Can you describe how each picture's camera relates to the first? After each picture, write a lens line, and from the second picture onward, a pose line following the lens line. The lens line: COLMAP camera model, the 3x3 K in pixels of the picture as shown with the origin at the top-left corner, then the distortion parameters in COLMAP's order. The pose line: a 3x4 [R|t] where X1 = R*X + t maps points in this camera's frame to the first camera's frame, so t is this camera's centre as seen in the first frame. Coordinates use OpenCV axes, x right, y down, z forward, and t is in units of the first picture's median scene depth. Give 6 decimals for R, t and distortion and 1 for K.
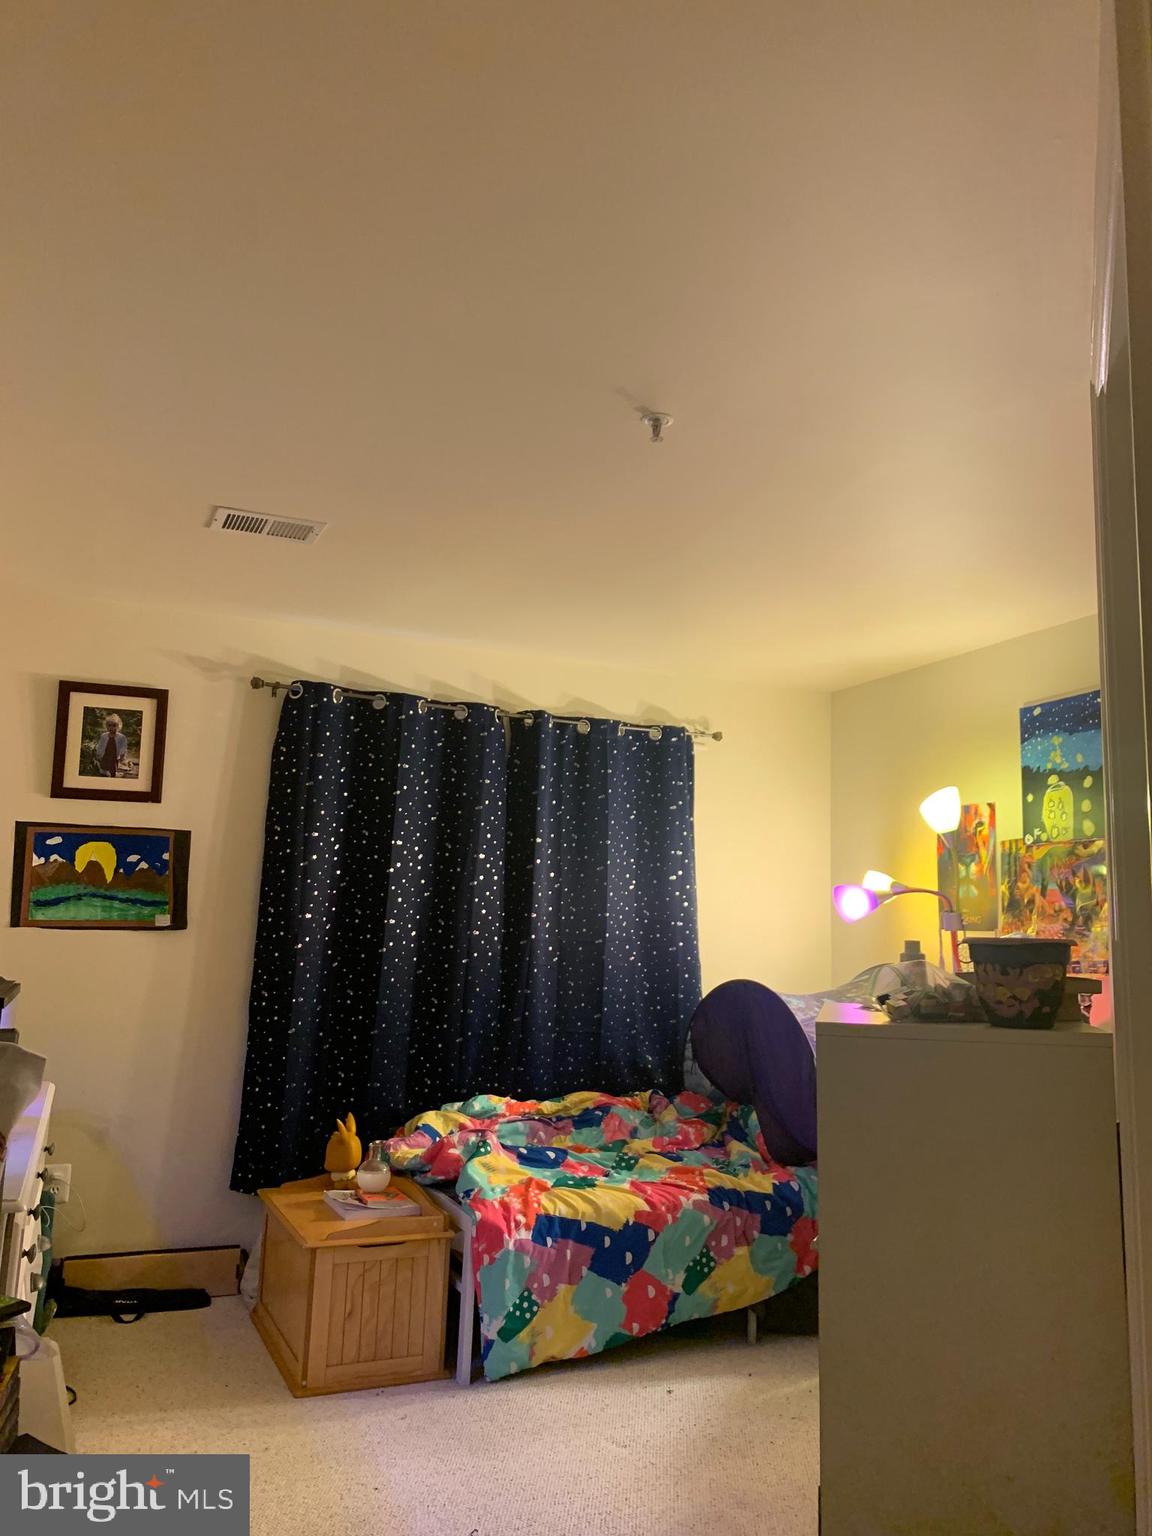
lens RADIAL K [[1158.6, 0, 576.2], [0, 1158.6, 768.1], [0, 0, 1]] dist [0.050690, -0.087531]
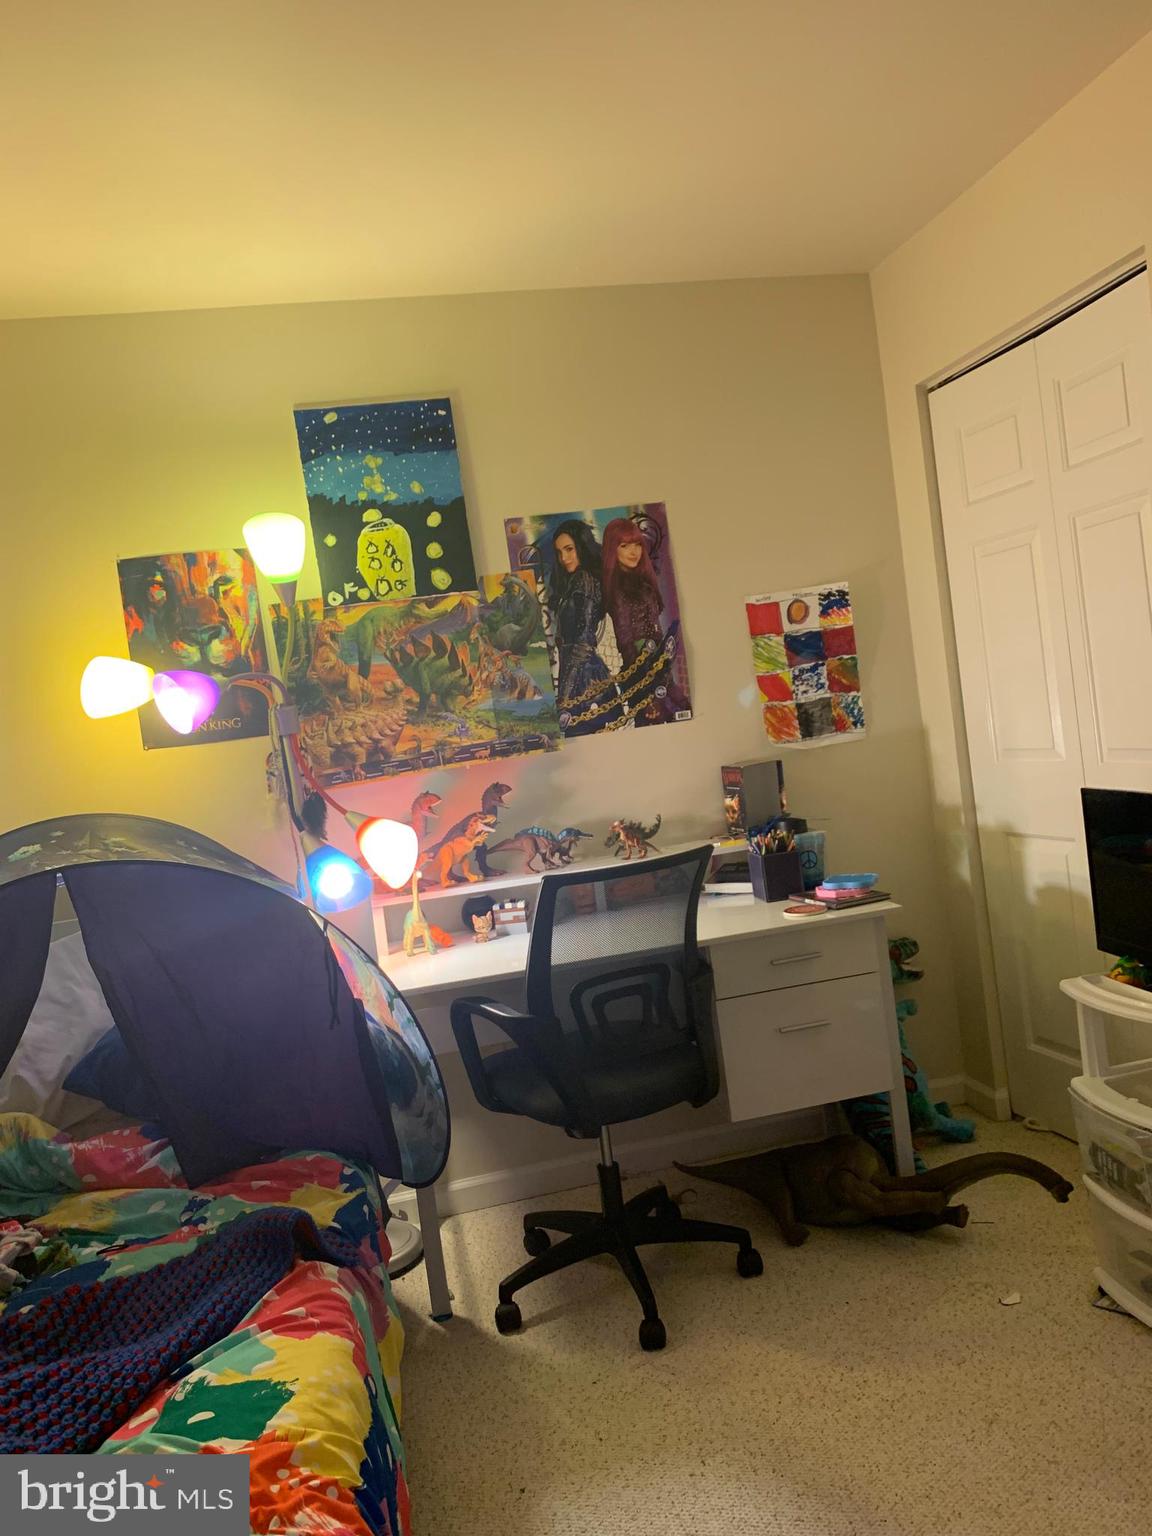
lens RADIAL K [[1158.6, 0, 575.9], [0, 1158.6, 770.1], [0, 0, 1]] dist [0.050690, -0.087531]
pose [[0.192041, -0.102642, 0.976004, -0.297015], [-0.005167, 0.994396, 0.105593, 0.091103], [-0.981373, -0.025321, 0.190435, 0.725543]]
